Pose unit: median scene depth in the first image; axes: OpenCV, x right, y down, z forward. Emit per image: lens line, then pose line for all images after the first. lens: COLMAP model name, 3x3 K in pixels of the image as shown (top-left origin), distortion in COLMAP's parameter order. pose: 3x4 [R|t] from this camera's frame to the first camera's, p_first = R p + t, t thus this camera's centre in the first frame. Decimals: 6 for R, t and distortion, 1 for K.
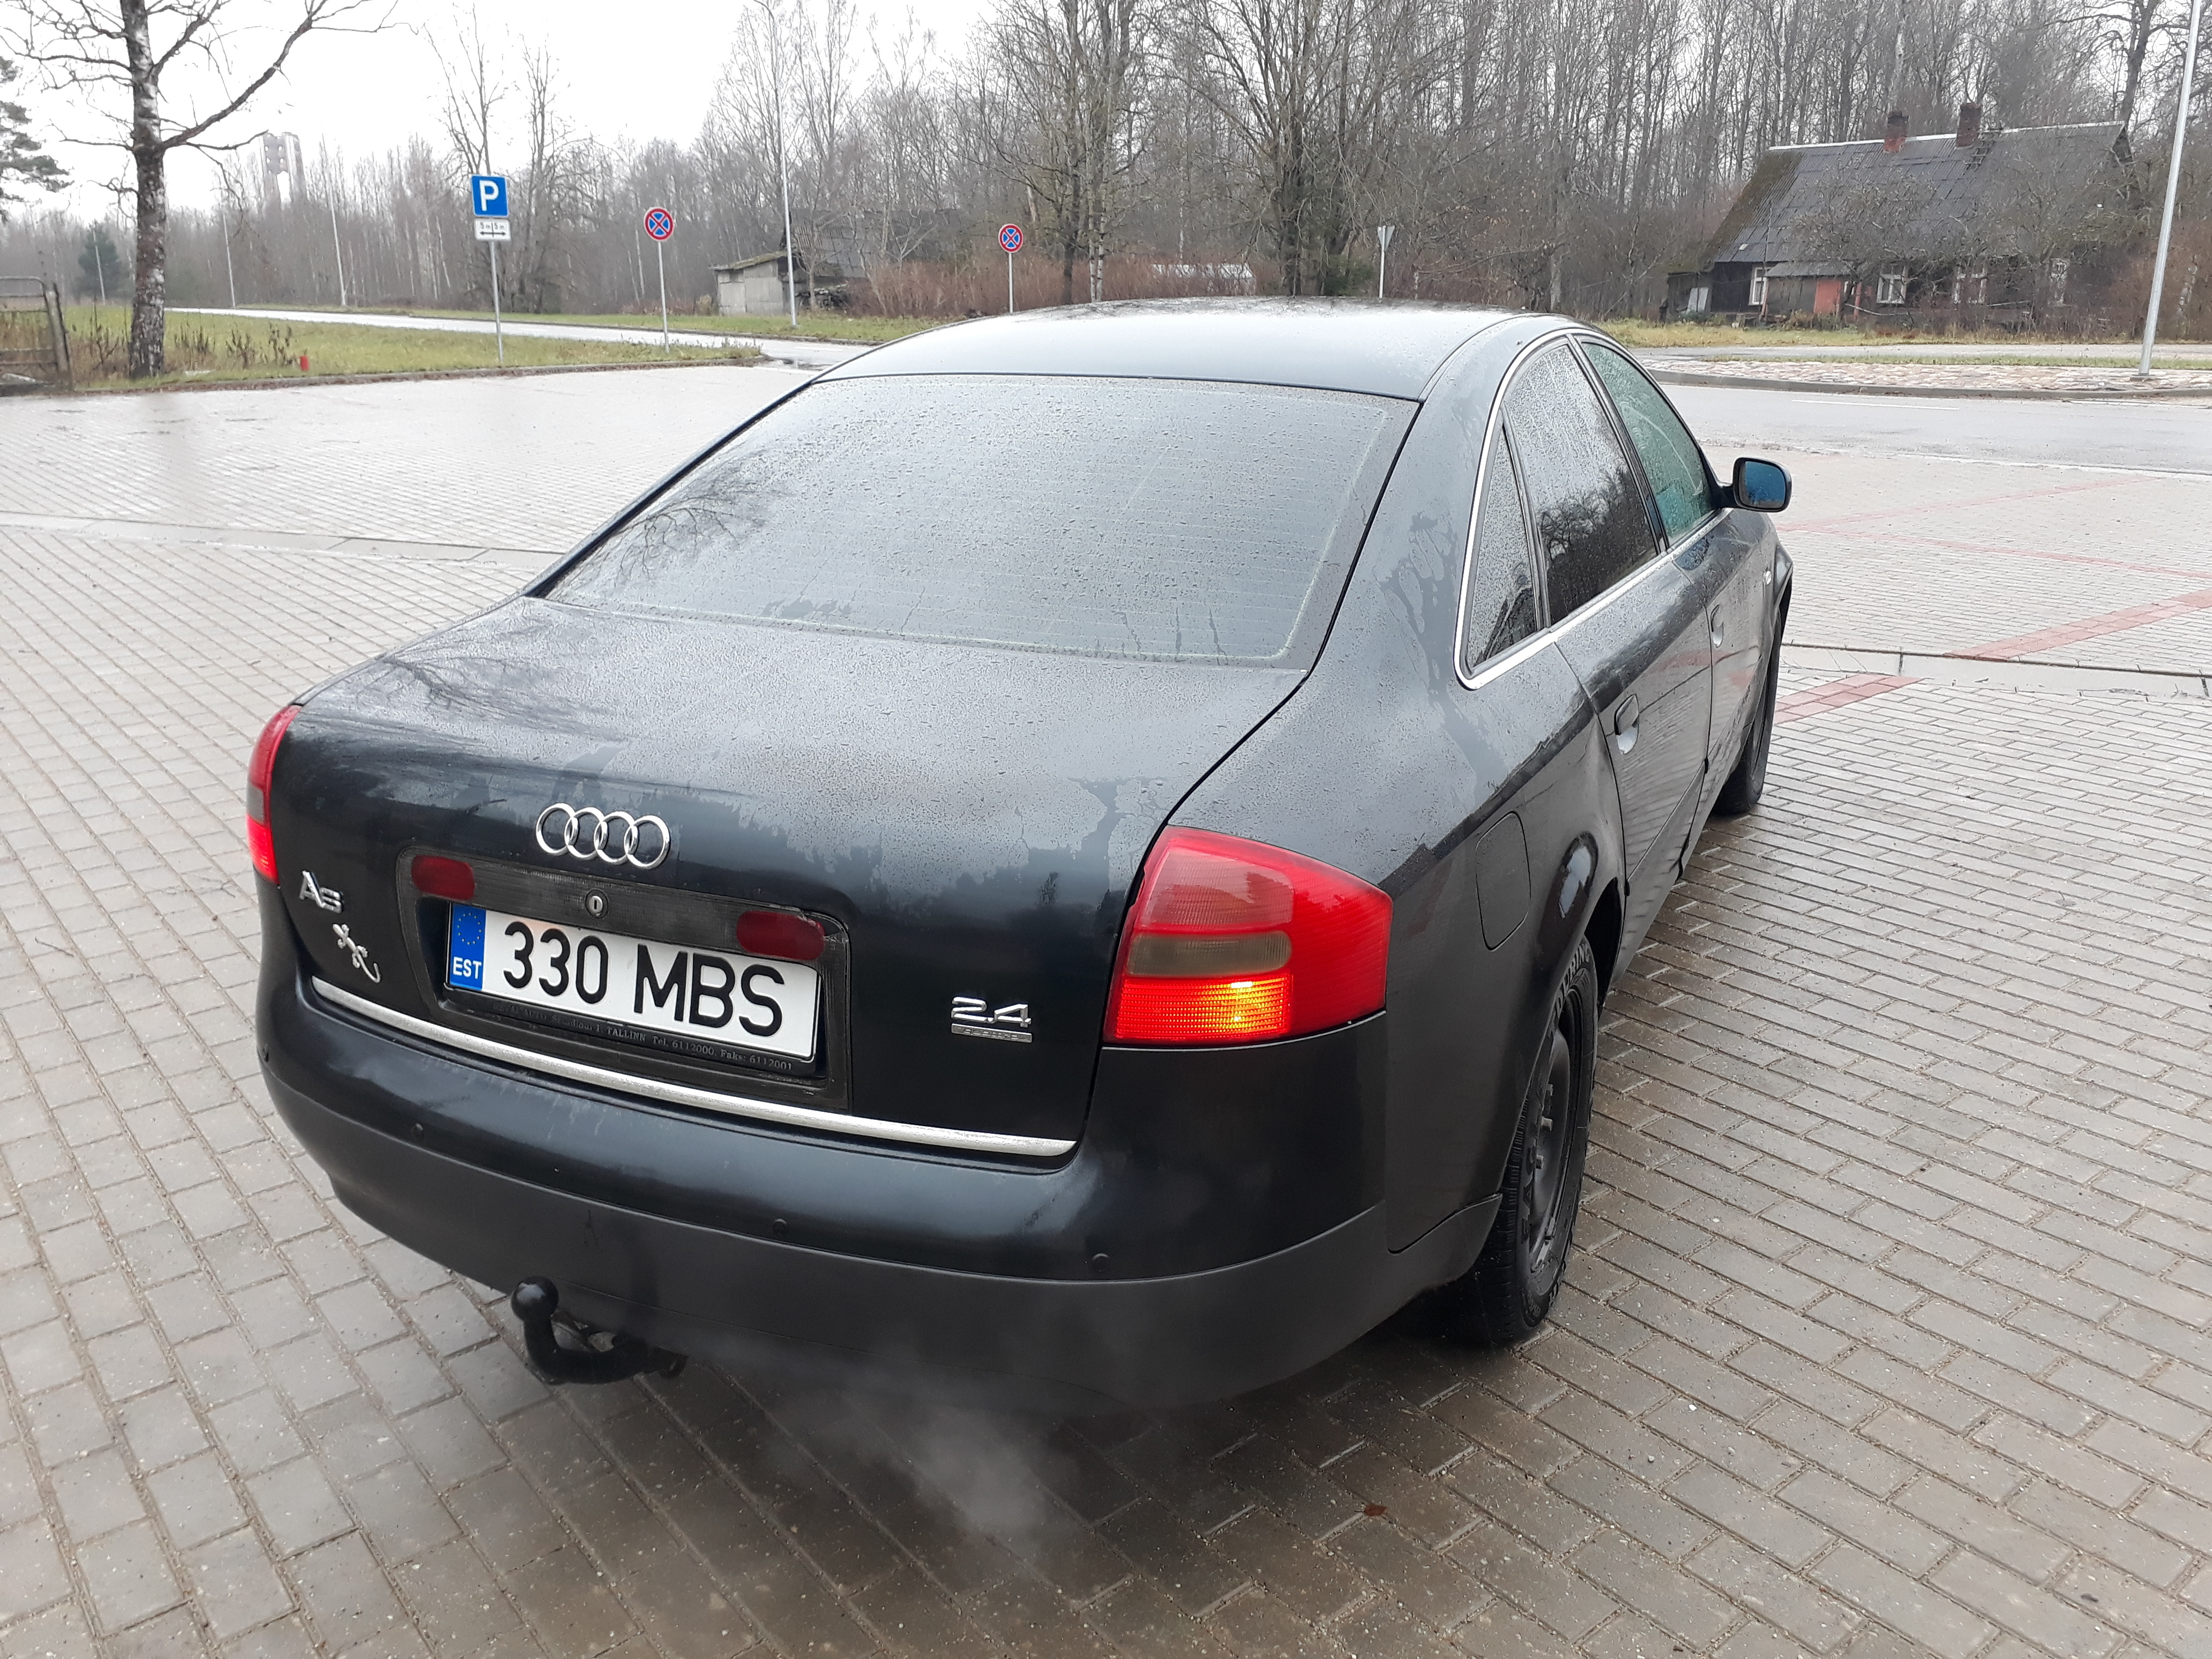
lens RADIAL K [[1738.8, 0, 1106.0], [0, 1738.8, 829.5], [0, 0, 1]] dist [0.052469, -0.081320]
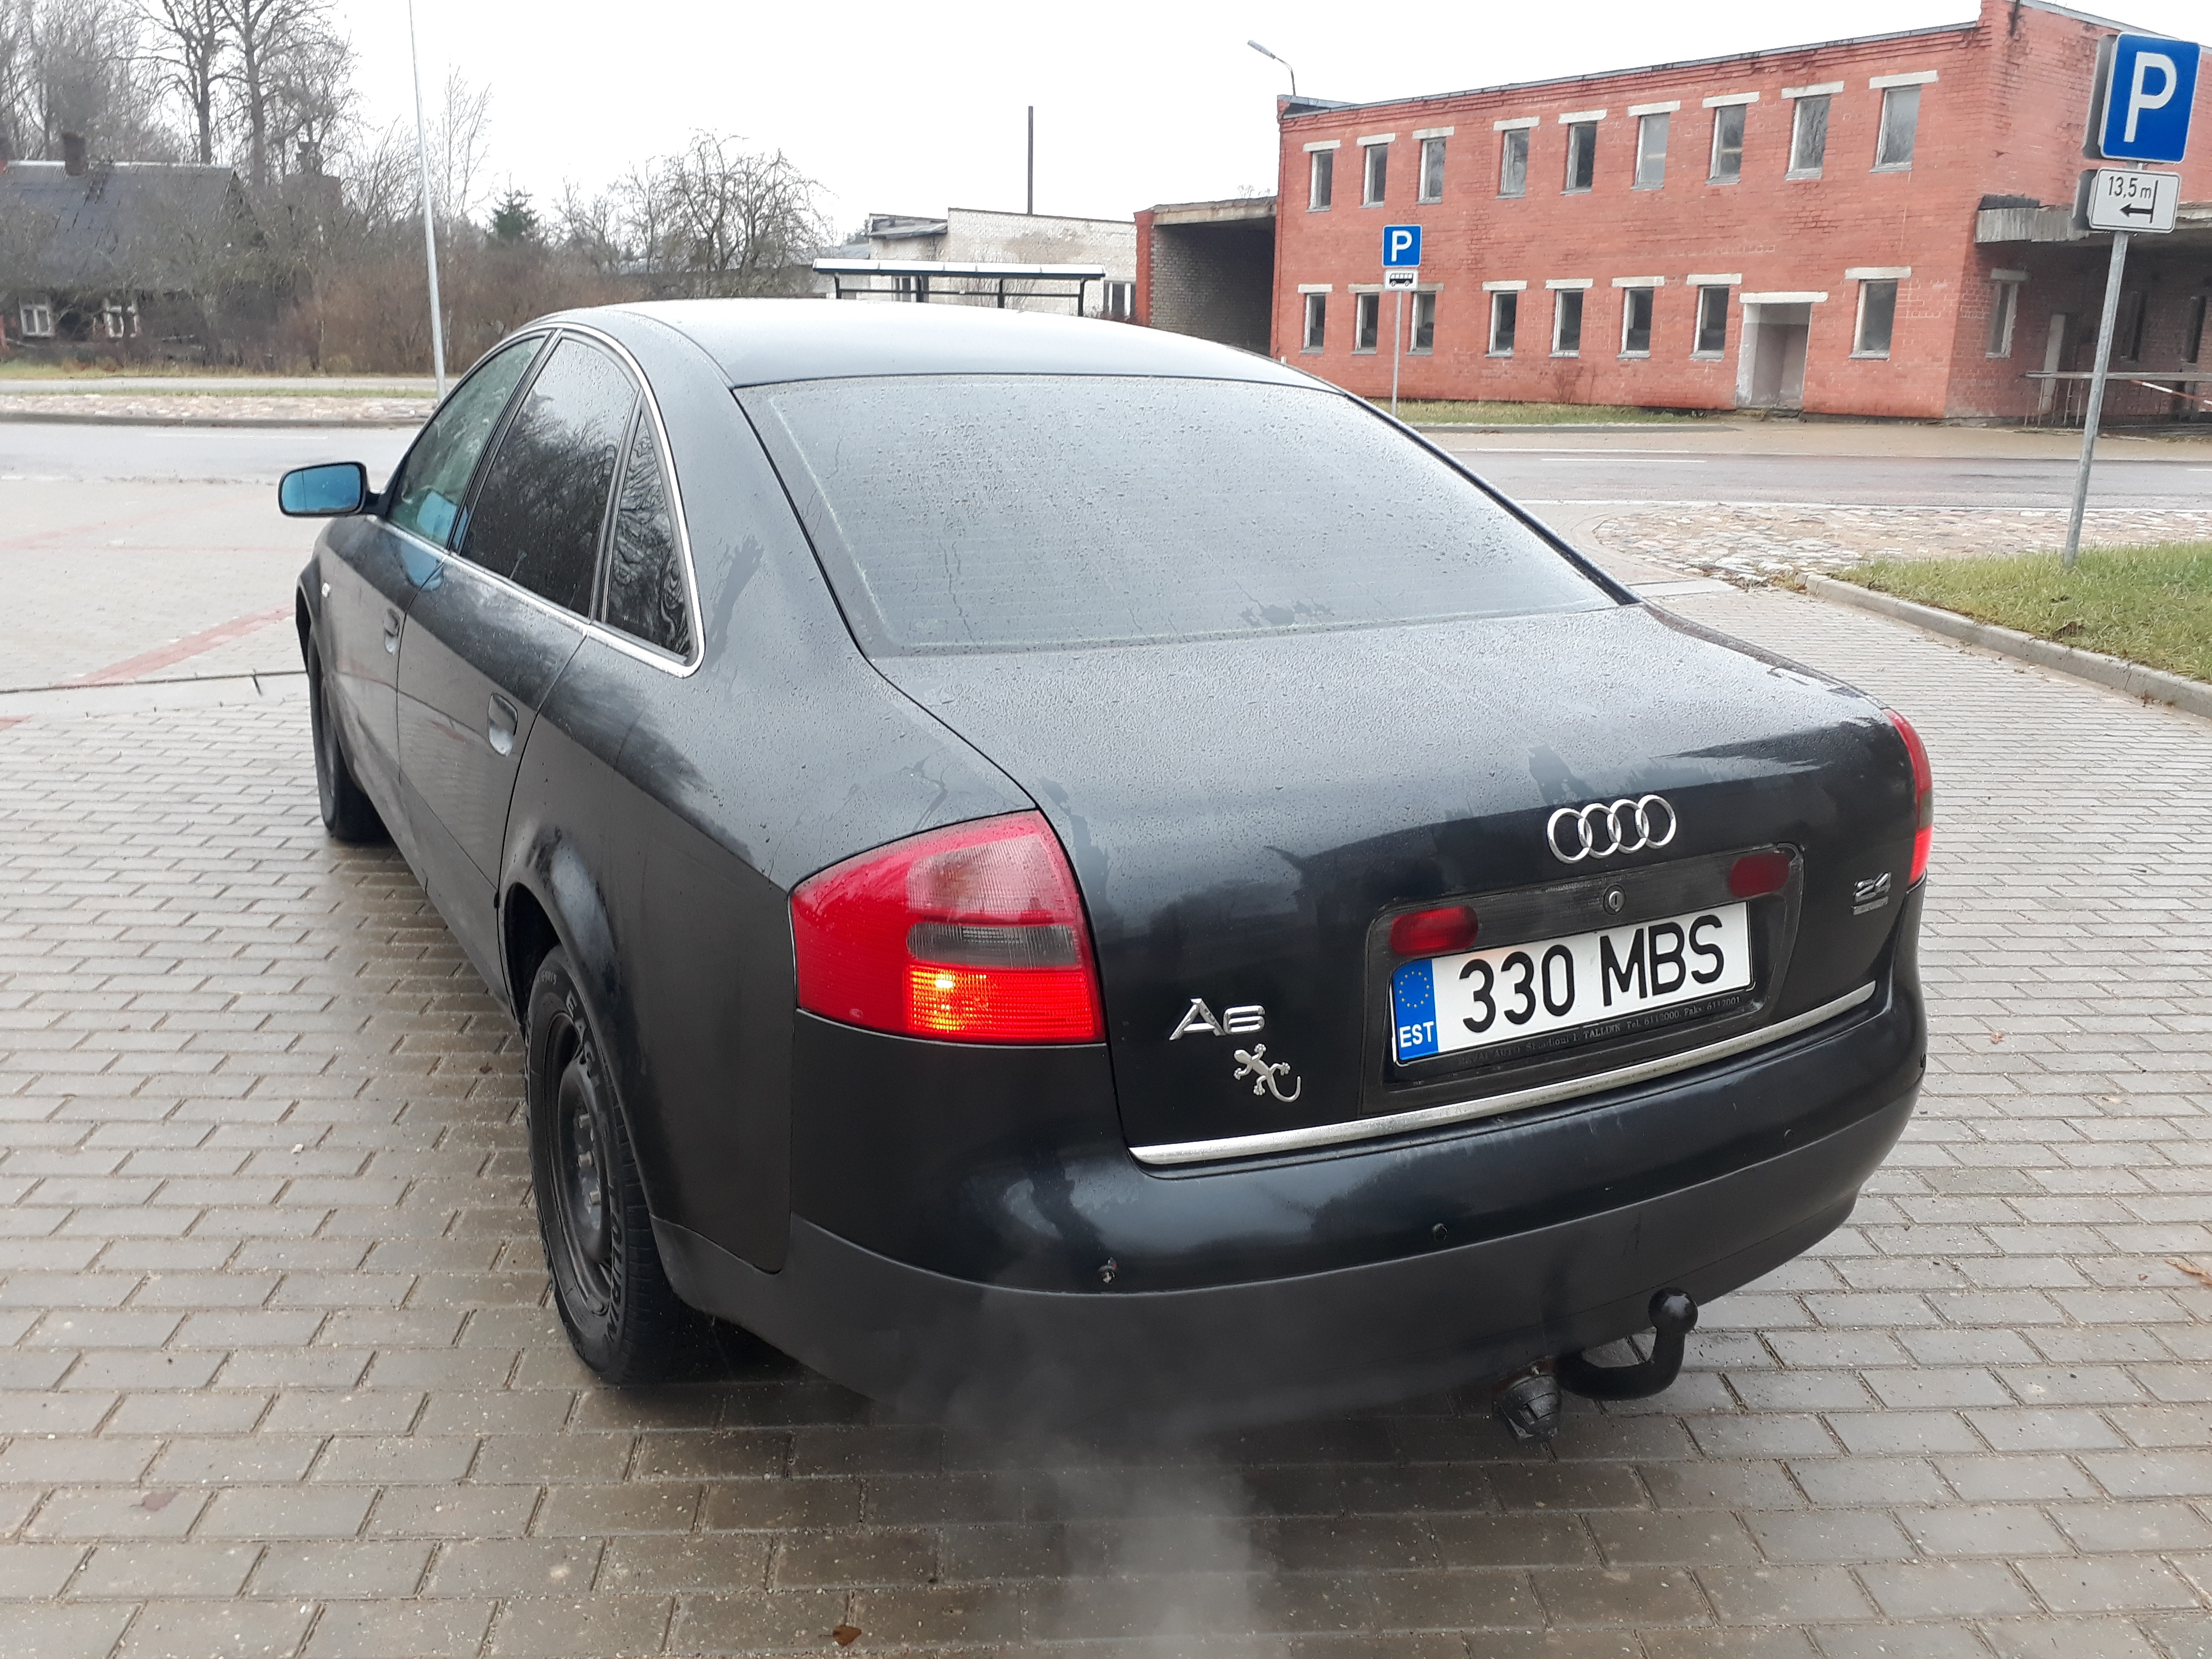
lens RADIAL K [[1689.7, 0, 1106.0], [0, 1689.7, 829.5], [0, 0, 1]] dist [0.045202, -0.001733]
pose [[0.623891, -0.213258, 0.751852, -1.137274], [0.222178, 0.970752, 0.090983, -0.139358], [-0.749264, 0.110282, 0.653024, 0.580765]]
